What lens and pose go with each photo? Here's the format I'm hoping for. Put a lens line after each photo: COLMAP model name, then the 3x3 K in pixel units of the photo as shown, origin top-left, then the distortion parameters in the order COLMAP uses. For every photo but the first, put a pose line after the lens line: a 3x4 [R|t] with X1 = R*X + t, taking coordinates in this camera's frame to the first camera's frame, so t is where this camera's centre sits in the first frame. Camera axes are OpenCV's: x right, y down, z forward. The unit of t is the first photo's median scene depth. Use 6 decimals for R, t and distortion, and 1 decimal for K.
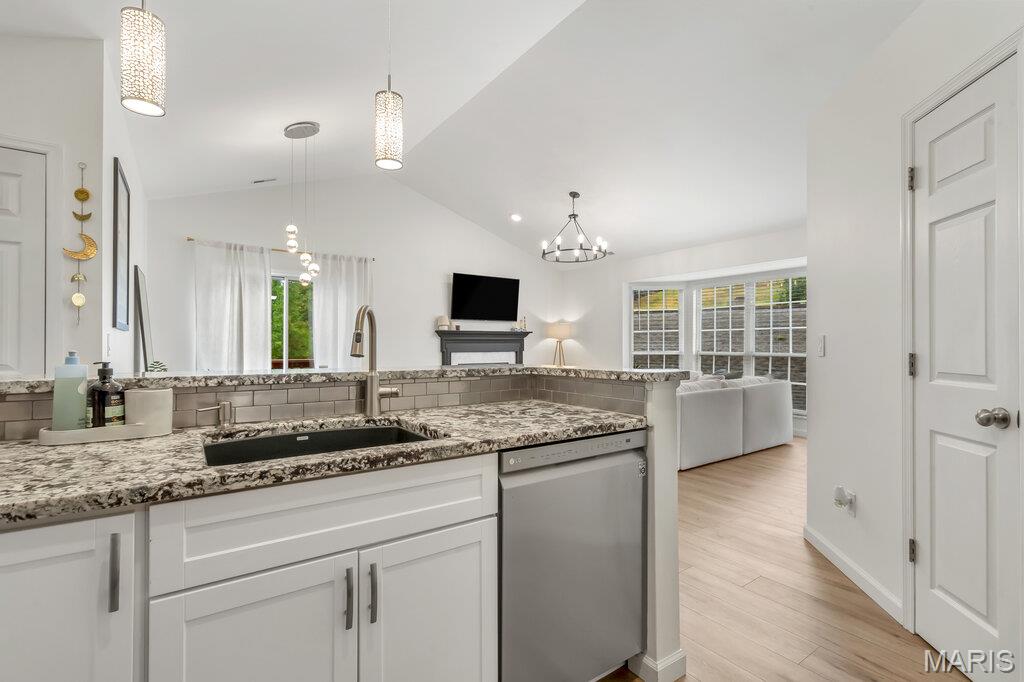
lens RADIAL K [[482.9, 0, 512.0], [0, 482.9, 341.0], [0, 0, 1]] dist [-0.000815, -0.000206]
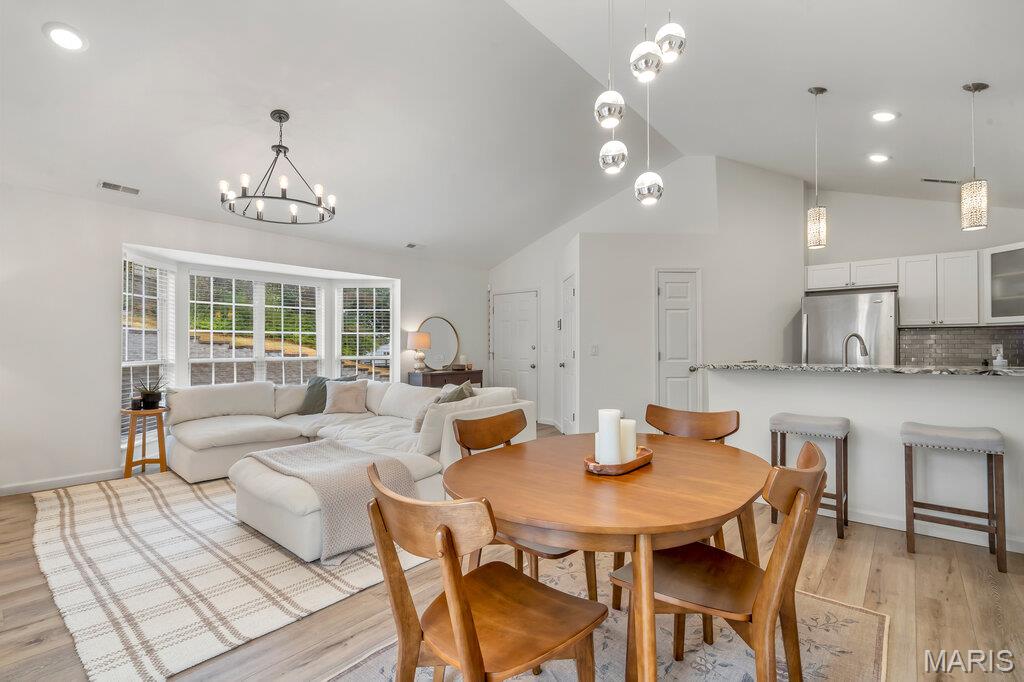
lens RADIAL K [[457.9, 0, 512.0], [0, 457.9, 341.0], [0, 0, 1]] dist [0.000910, 0.000100]
pose [[-0.250489, 0.013410, 0.968027, -0.443514], [-0.008725, 0.999832, -0.016108, 0.003111], [-0.968080, -0.012481, -0.250330, 0.702010]]
